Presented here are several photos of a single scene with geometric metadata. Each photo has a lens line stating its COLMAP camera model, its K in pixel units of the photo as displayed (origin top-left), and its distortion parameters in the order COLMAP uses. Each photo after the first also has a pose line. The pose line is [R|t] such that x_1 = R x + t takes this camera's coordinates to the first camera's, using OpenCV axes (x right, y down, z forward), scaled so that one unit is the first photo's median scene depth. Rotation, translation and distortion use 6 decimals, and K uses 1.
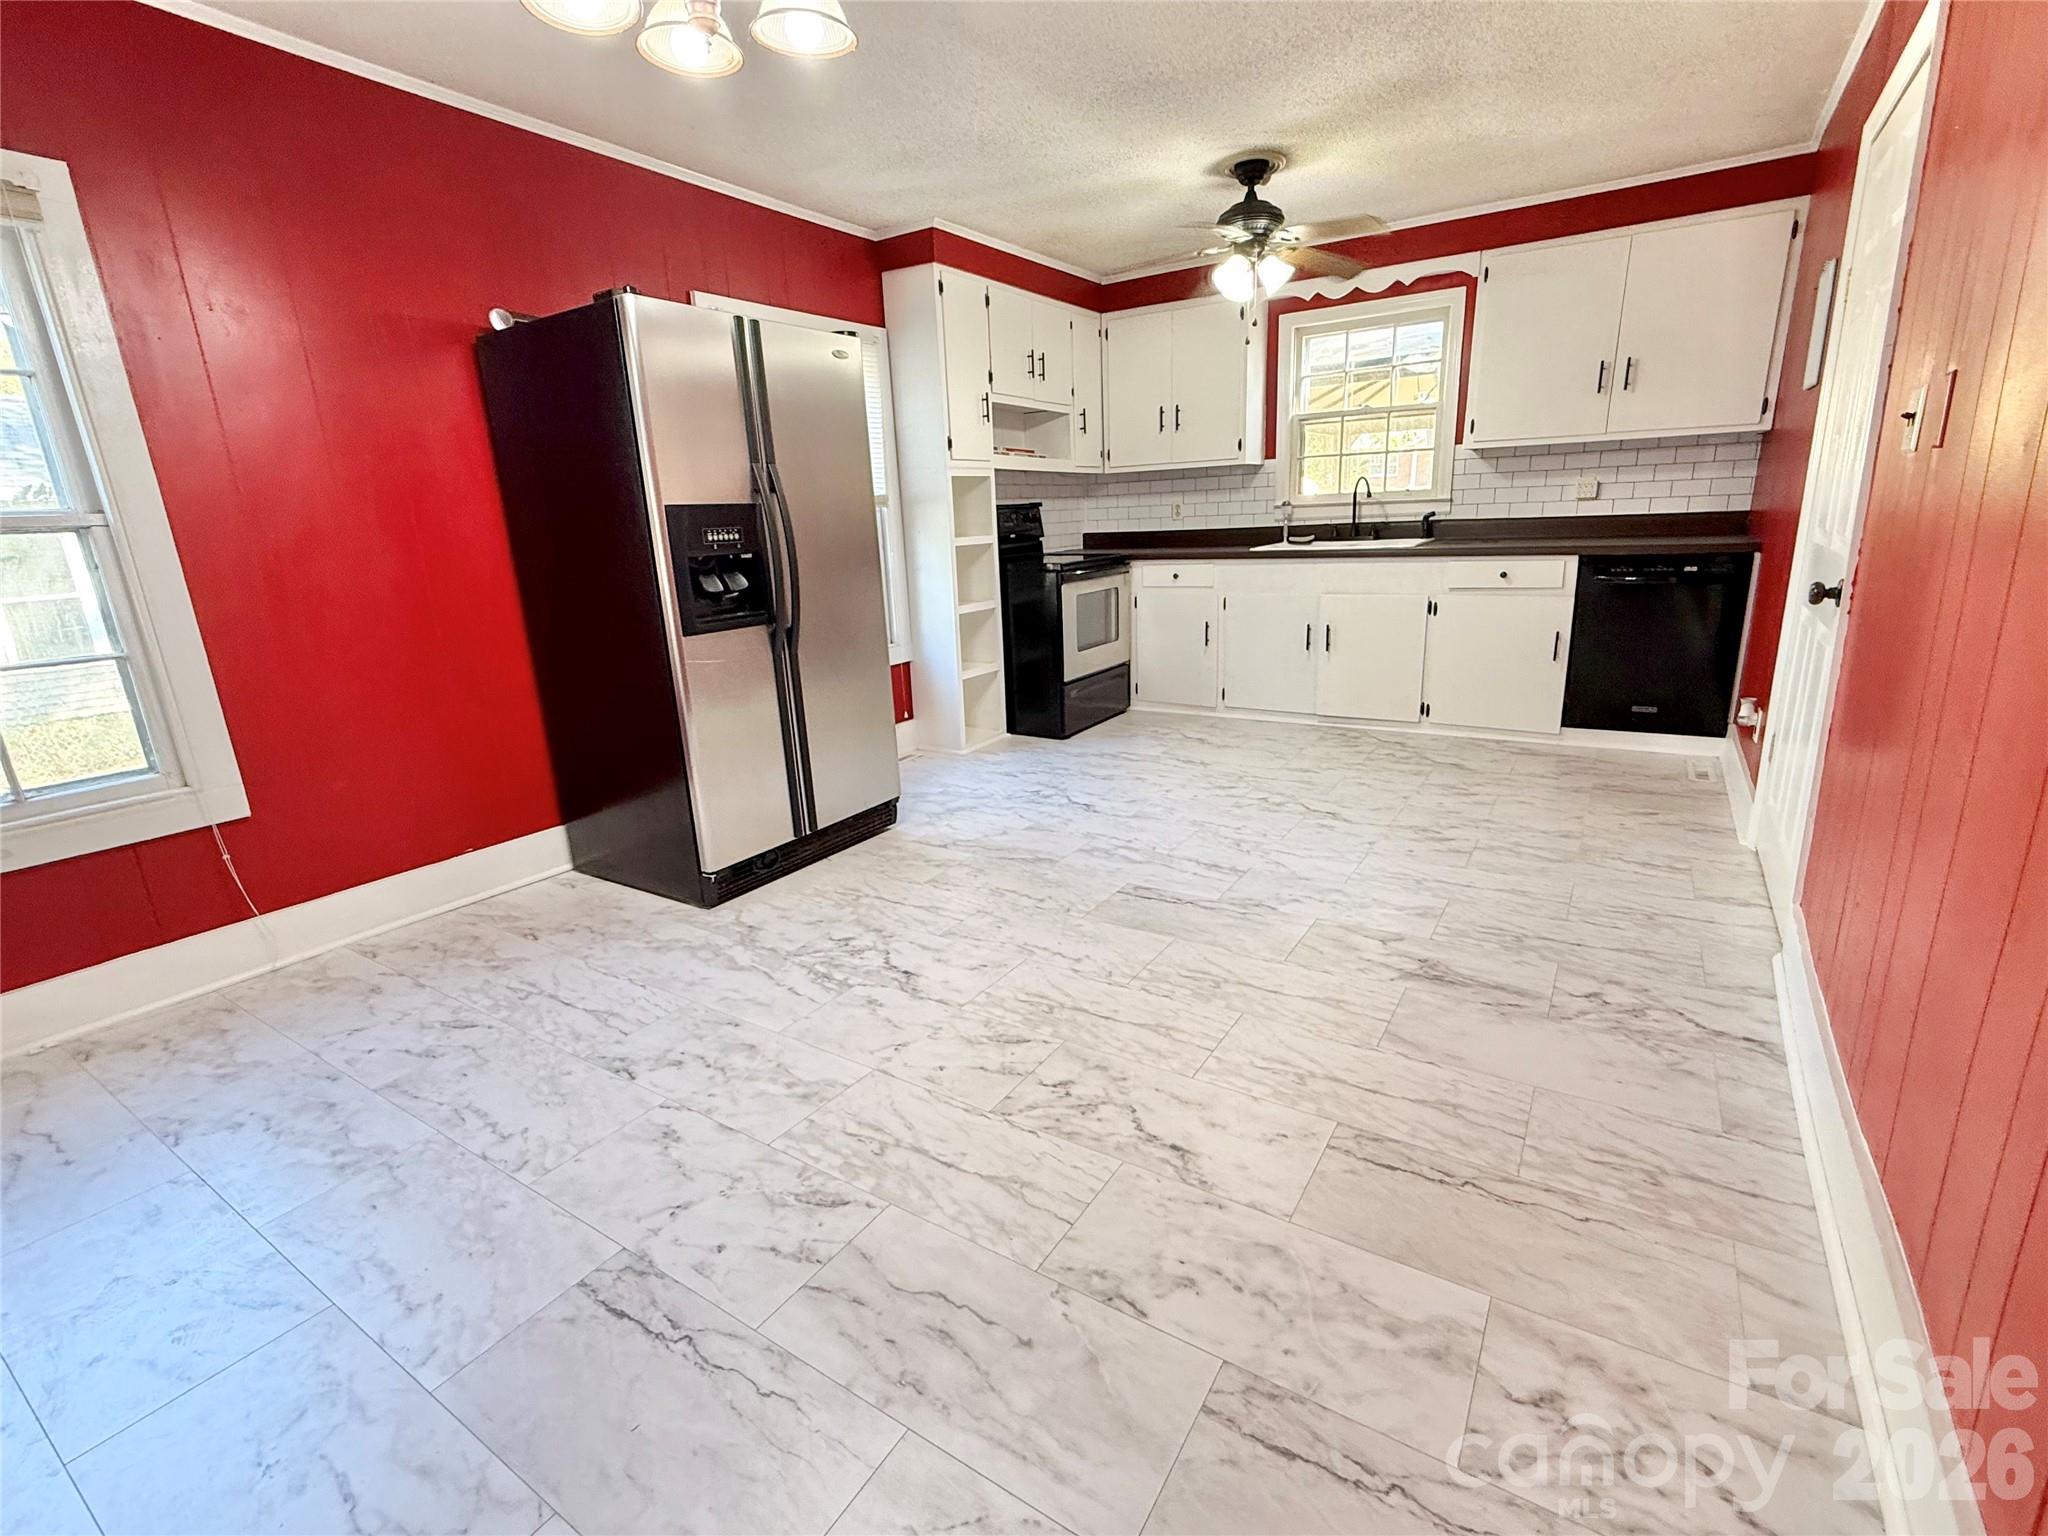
lens RADIAL K [[934.2, 0, 1021.9], [0, 934.2, 769.8], [0, 0, 1]] dist [-0.001877, 0.000083]
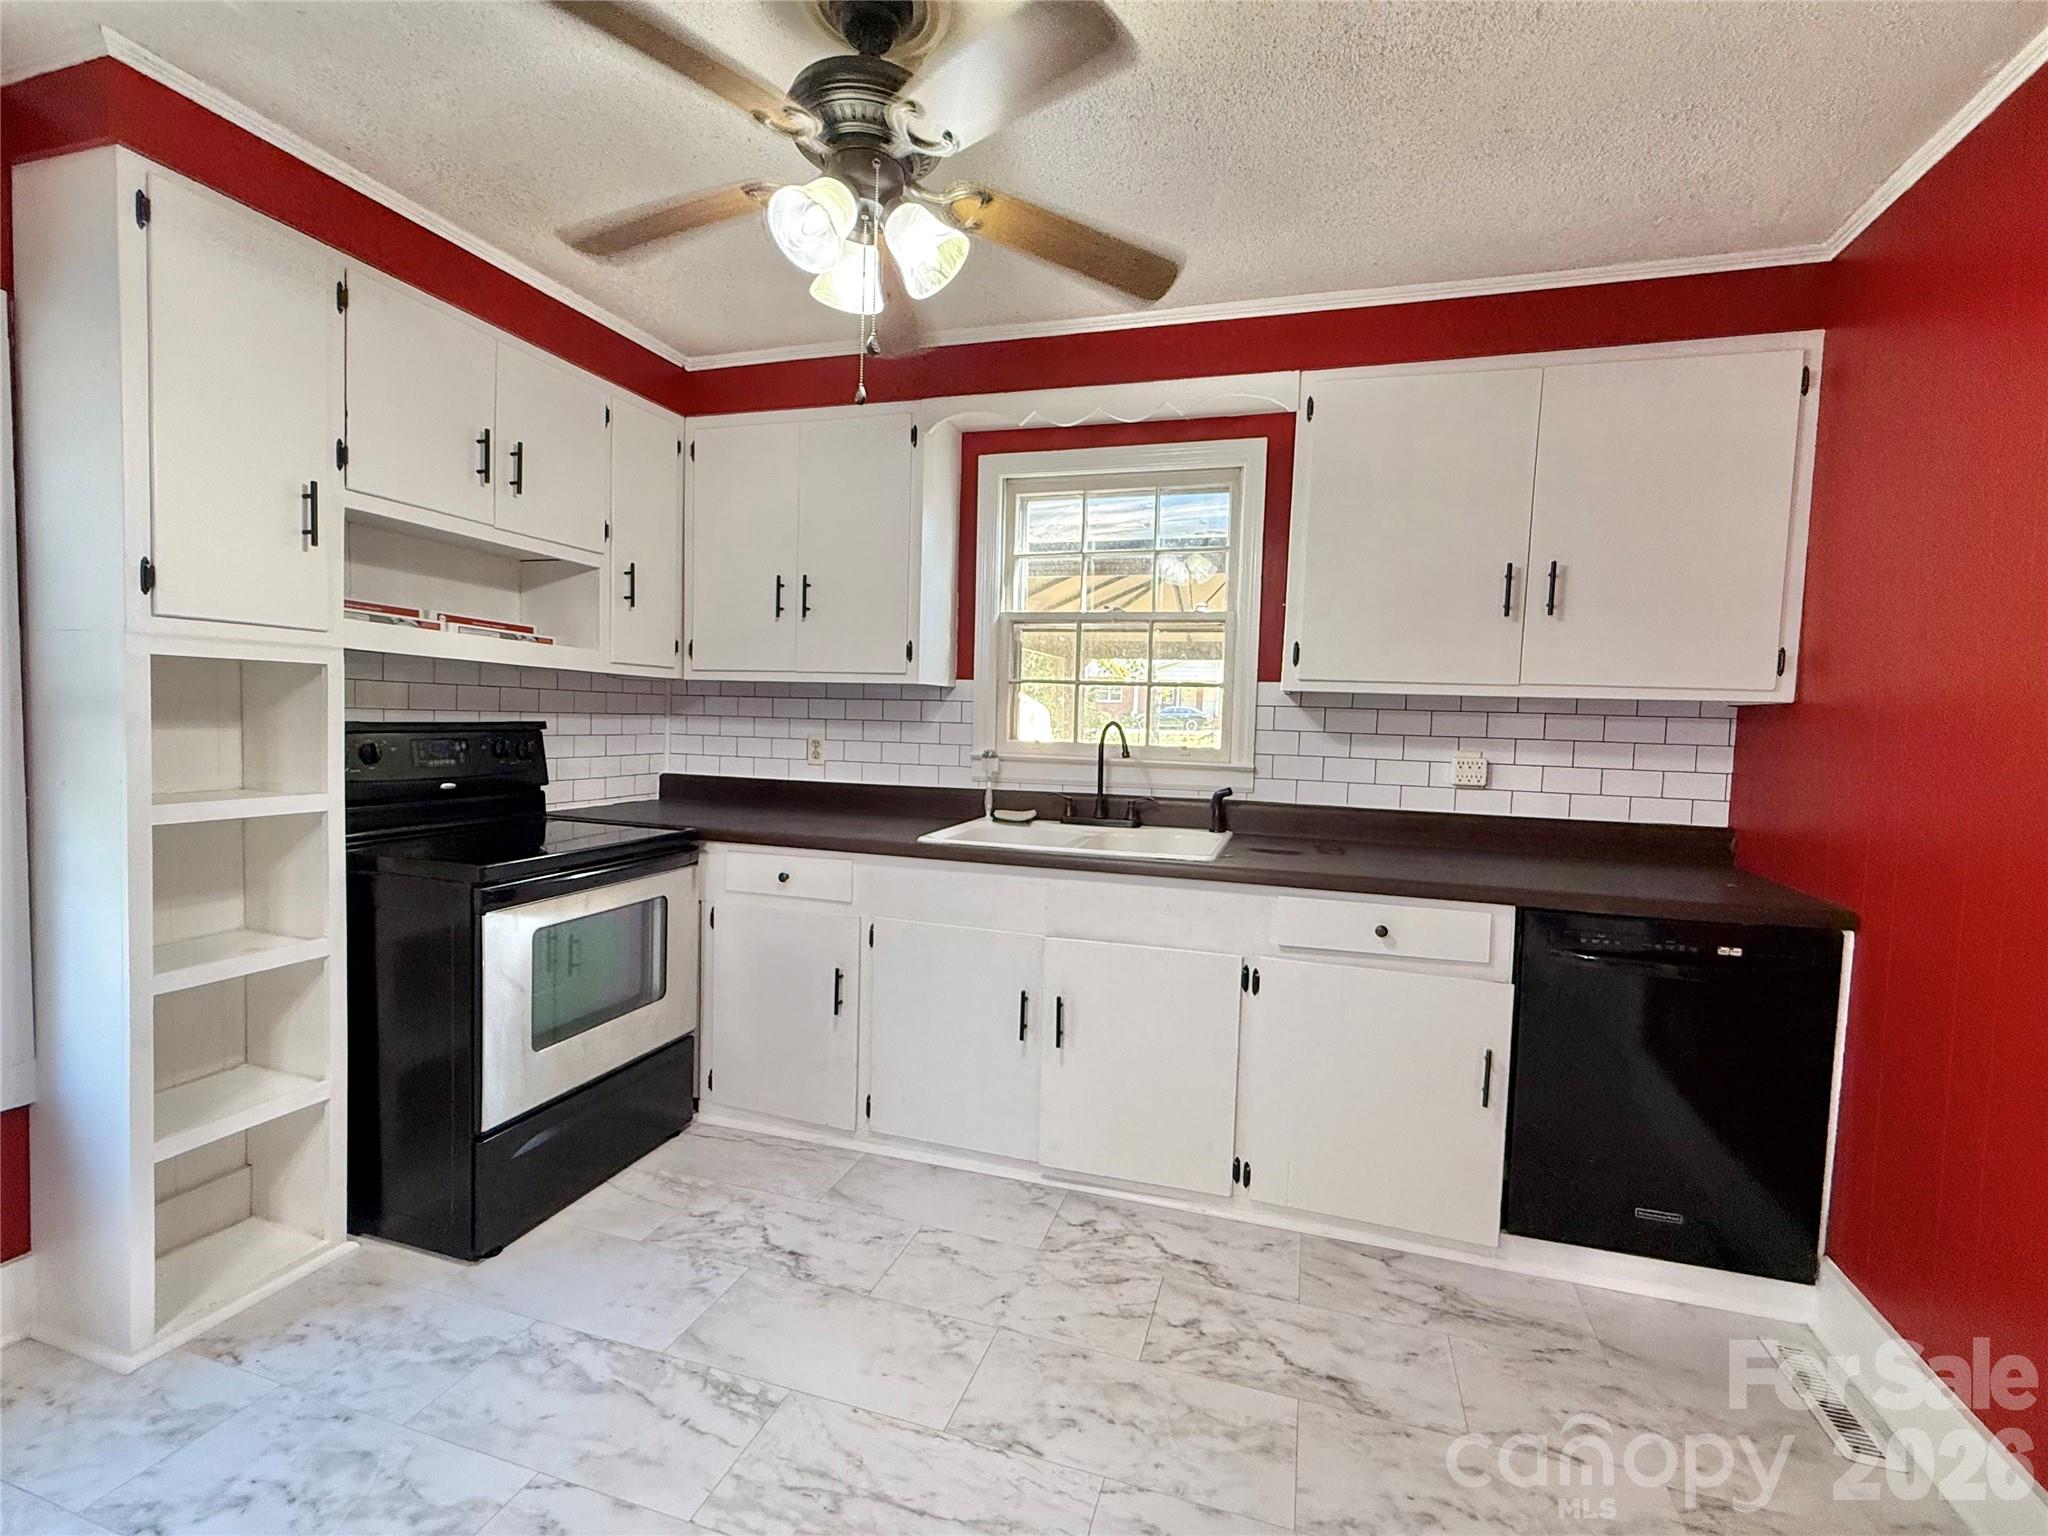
lens RADIAL K [[934.2, 0, 1021.9], [0, 934.2, 770.5], [0, 0, 1]] dist [-0.001877, 0.000083]
pose [[0.962524, 0.056013, 0.265350, 0.172294], [0.001161, 0.977578, -0.210569, -0.176901], [-0.271195, 0.202986, 0.940877, 0.519707]]
